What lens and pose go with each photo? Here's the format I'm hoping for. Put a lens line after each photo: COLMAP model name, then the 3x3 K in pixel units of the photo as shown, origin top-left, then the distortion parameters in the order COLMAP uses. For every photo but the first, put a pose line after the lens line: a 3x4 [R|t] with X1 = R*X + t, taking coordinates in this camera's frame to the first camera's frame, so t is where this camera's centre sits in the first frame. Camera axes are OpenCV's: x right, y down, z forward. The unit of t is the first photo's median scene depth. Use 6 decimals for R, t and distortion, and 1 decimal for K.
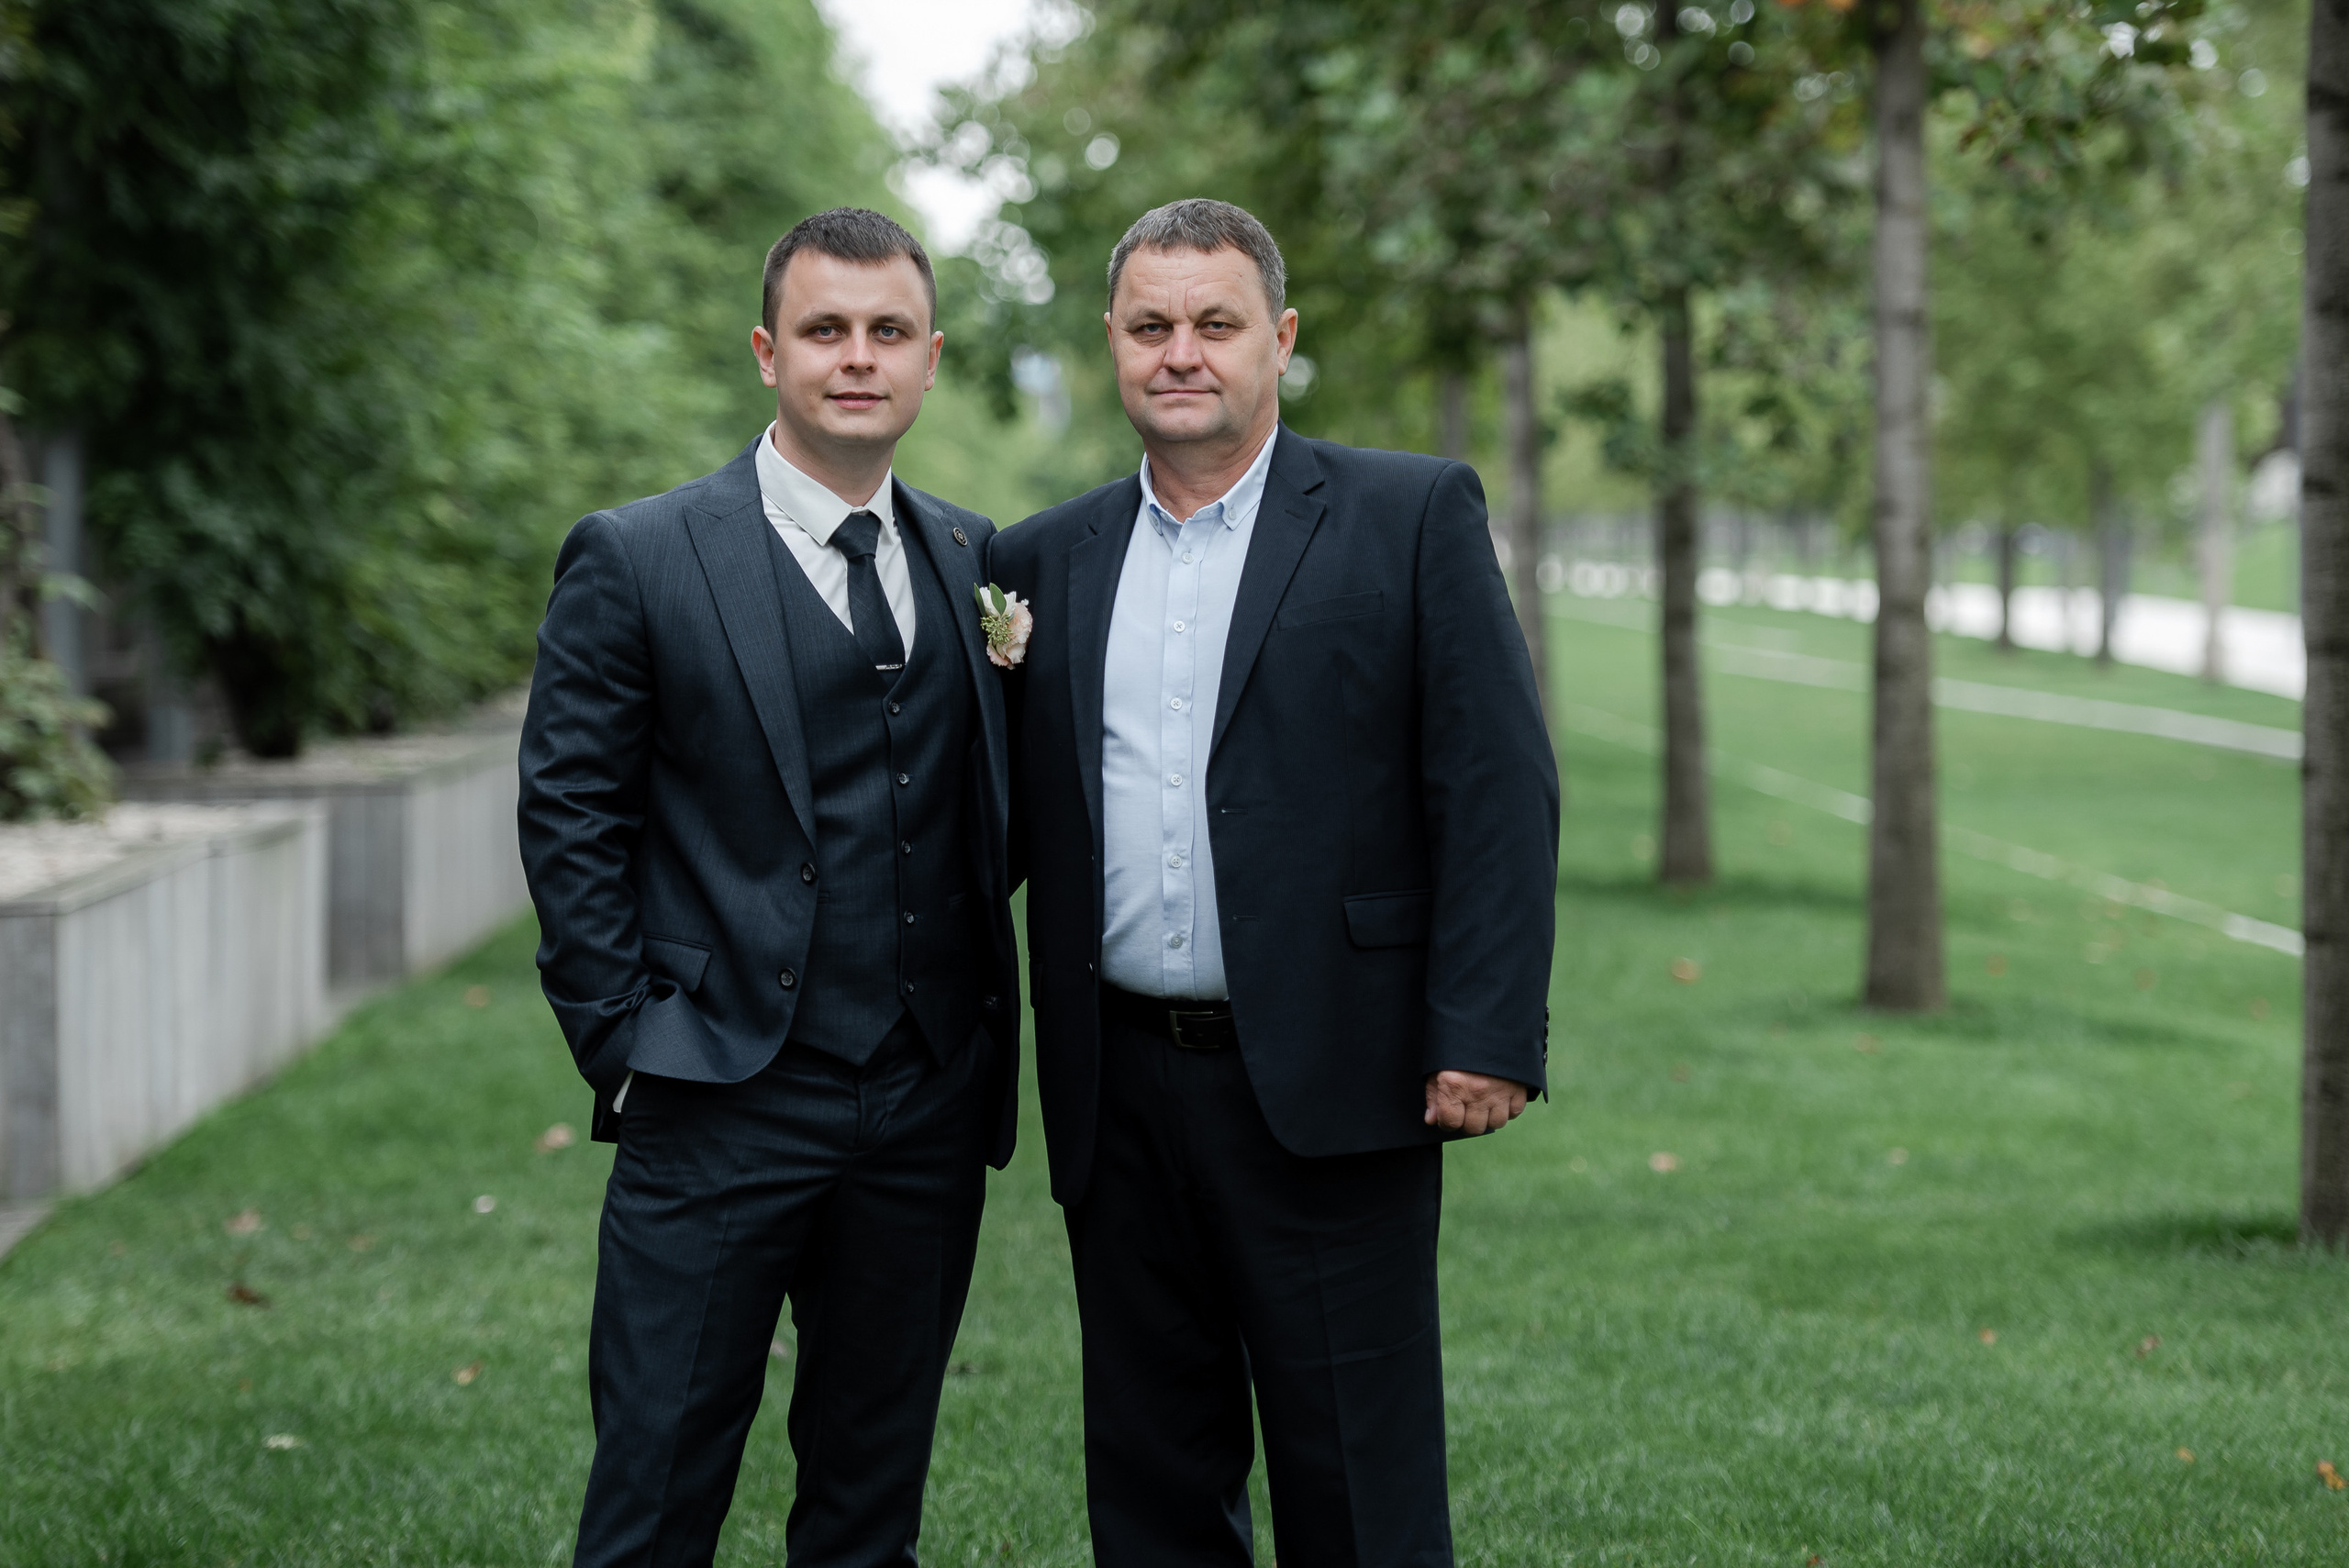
lens RADIAL K [[8230.6, 0, 1174.5], [0, 8230.6, 784.0], [0, 0, 1]] dist [0.200815, 2.346517]
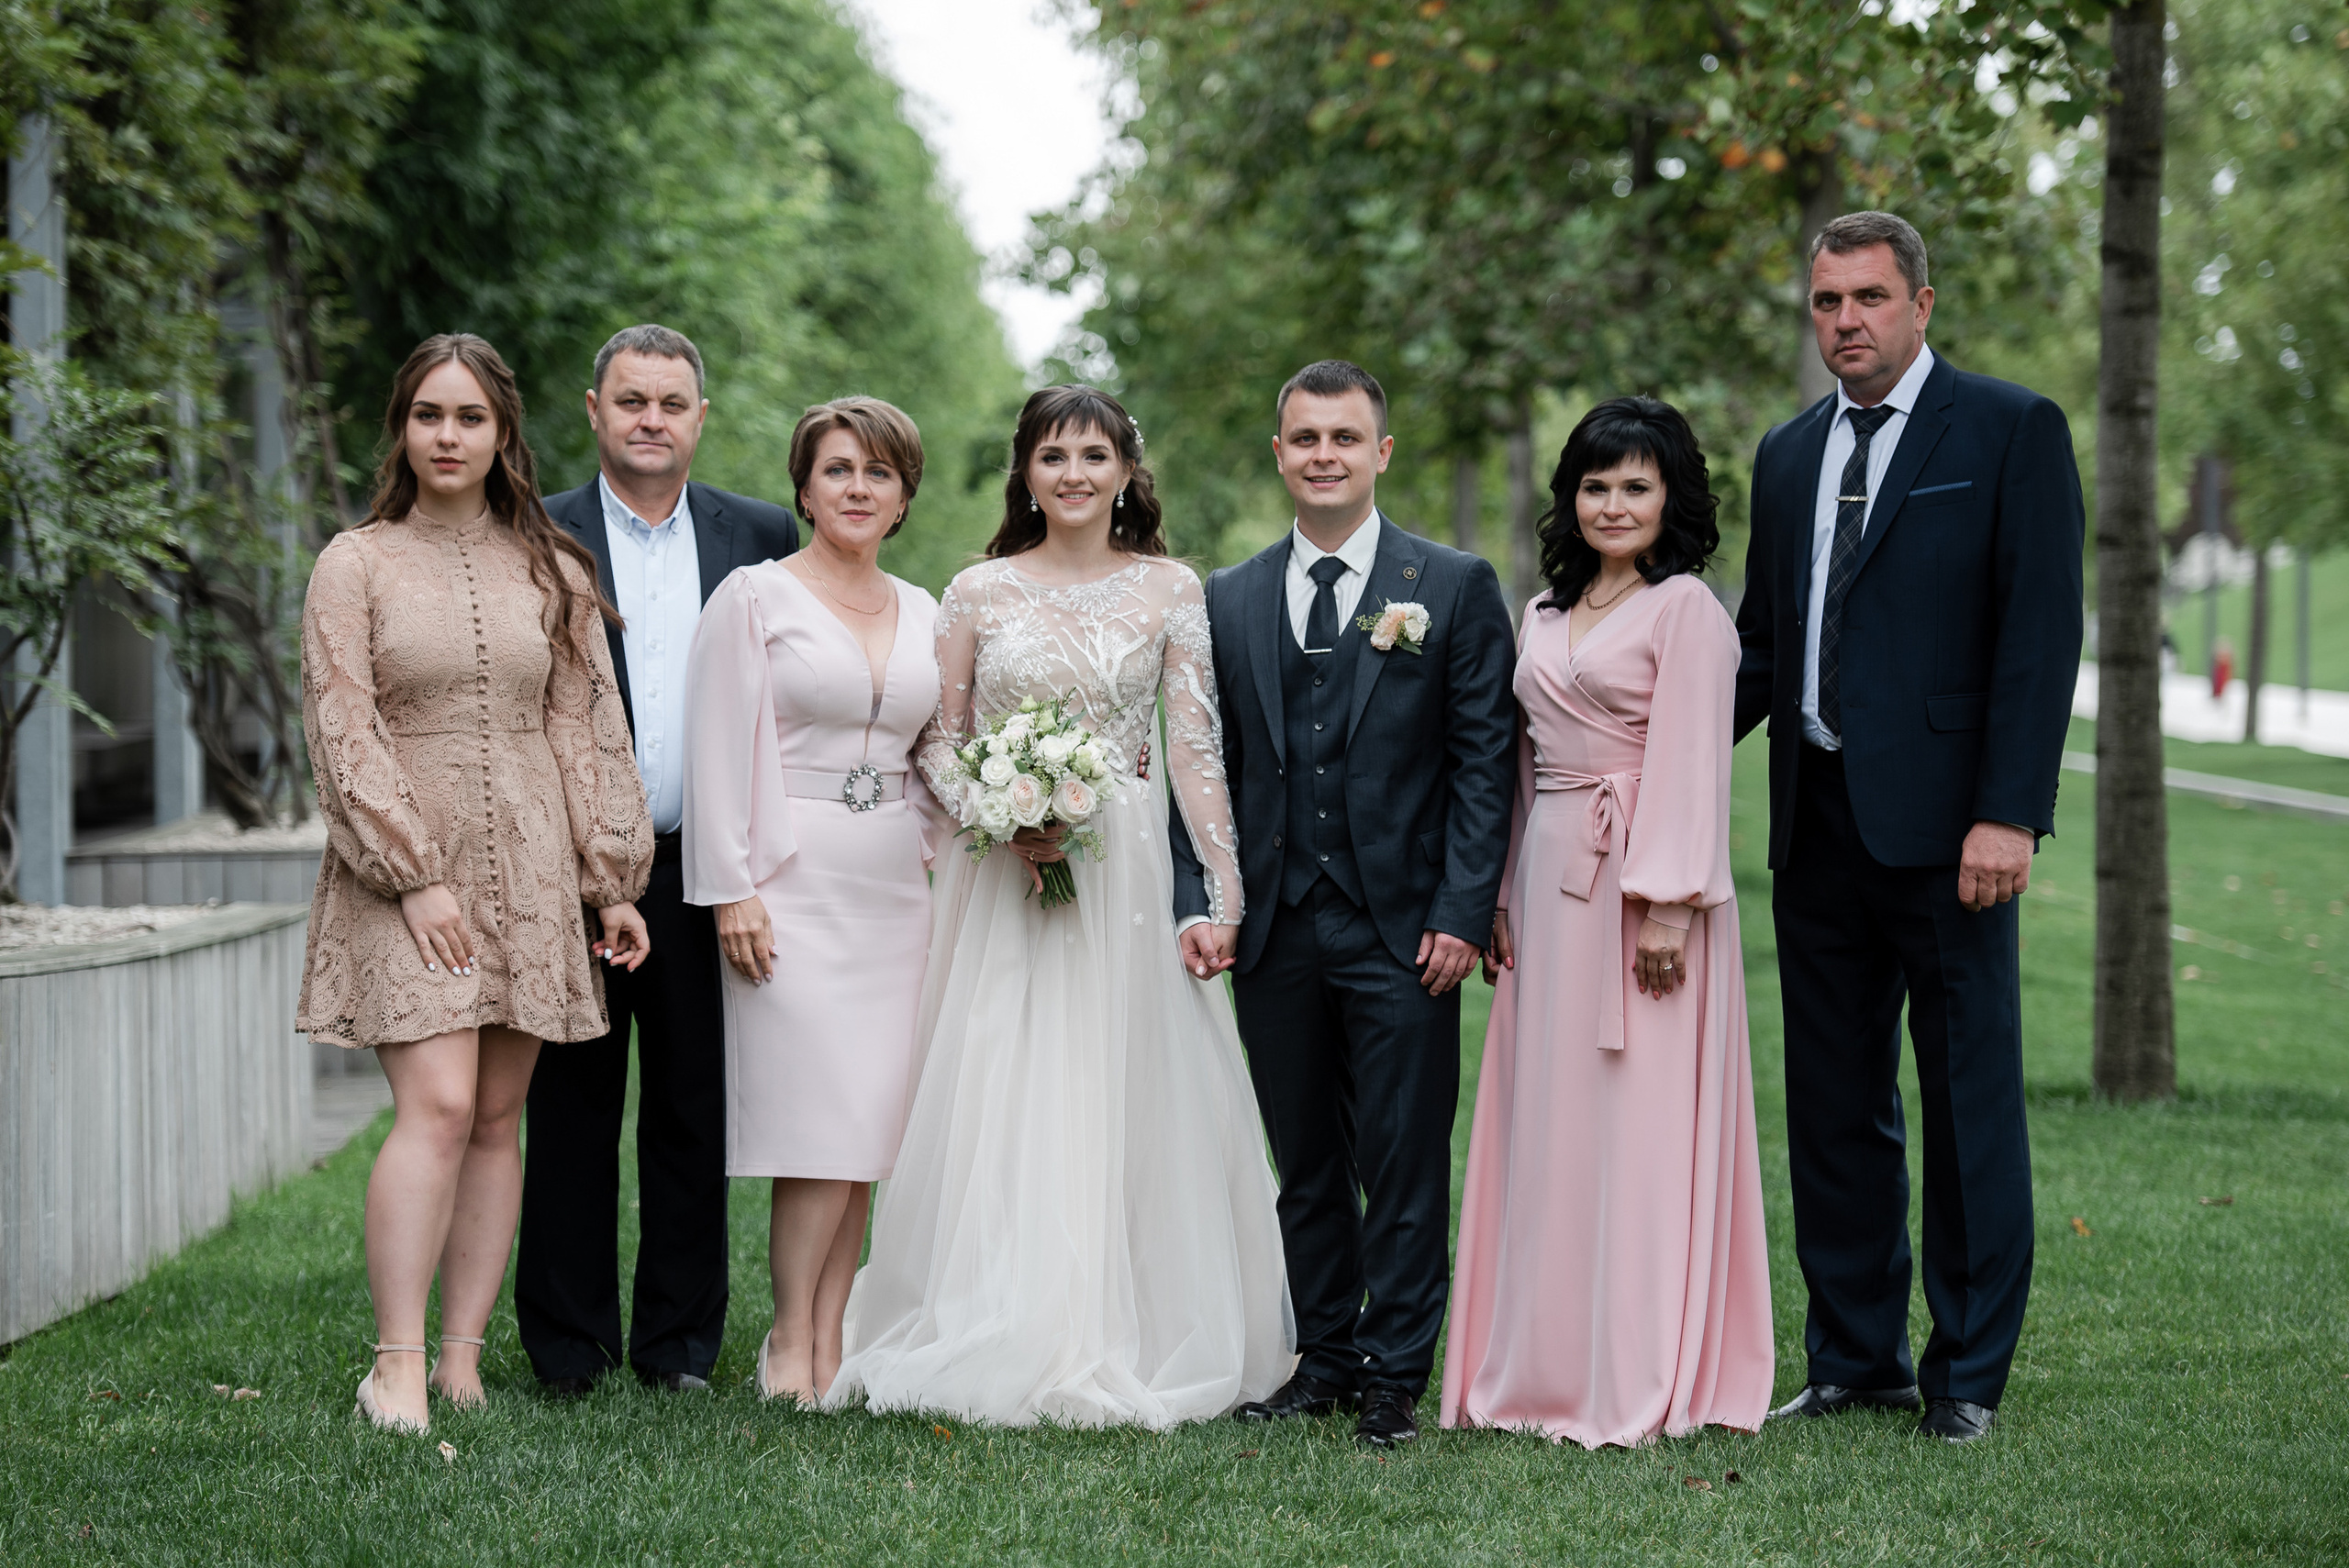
lens RADIAL K [[8230.6, 0, 1174.5], [0, 8230.6, 784.0], [0, 0, 1]] dist [0.200815, 2.346517]
pose [[0.999995, 0.003046, -0.001107, -0.009719], [-0.003057, 0.999939, -0.010613, 0.014343], [0.001075, 0.010617, 0.999943, -0.269125]]
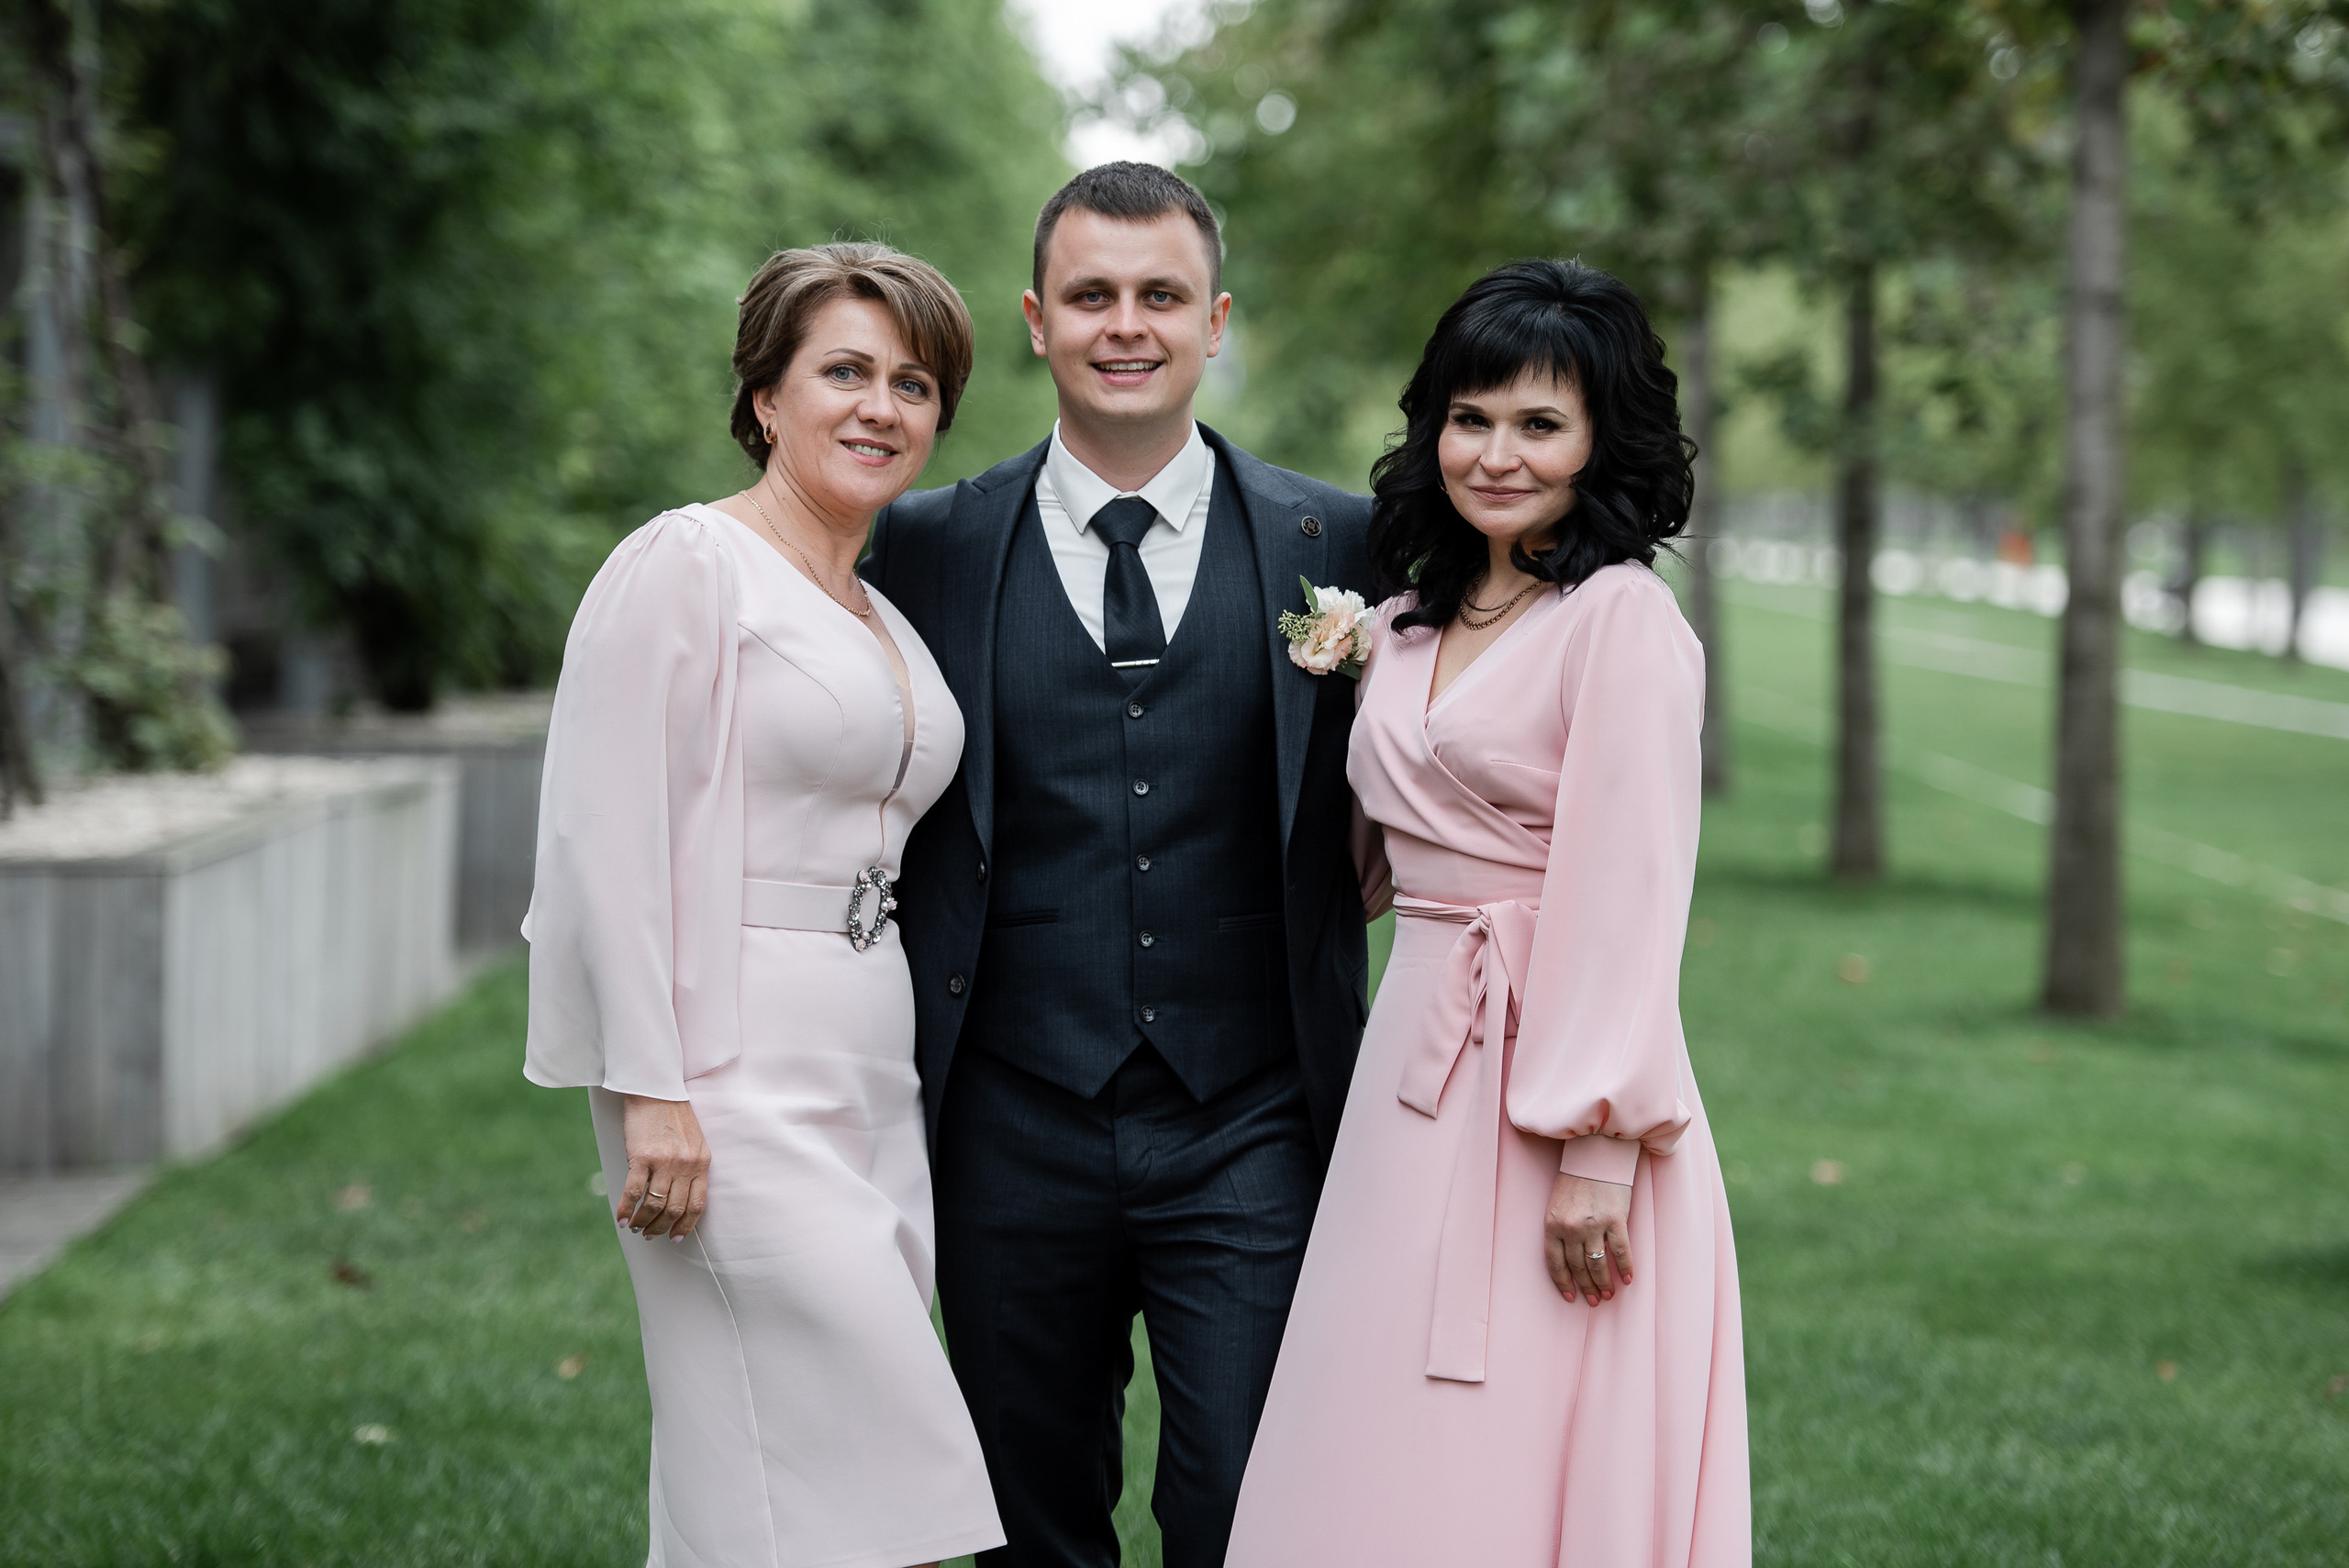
lens RADIAL K [[8283.2, 0, 1174.5], [0, 8283.2, 784.0], [0, 0, 1]] dist [0.562976, 0.234406]
pose [[0.999499, 0.025024, -0.019377, 0.000711], [-0.024940, 0.999679, 0.004534, -0.001712], [0.019484, -0.004049, 0.999802, 0.022590]]
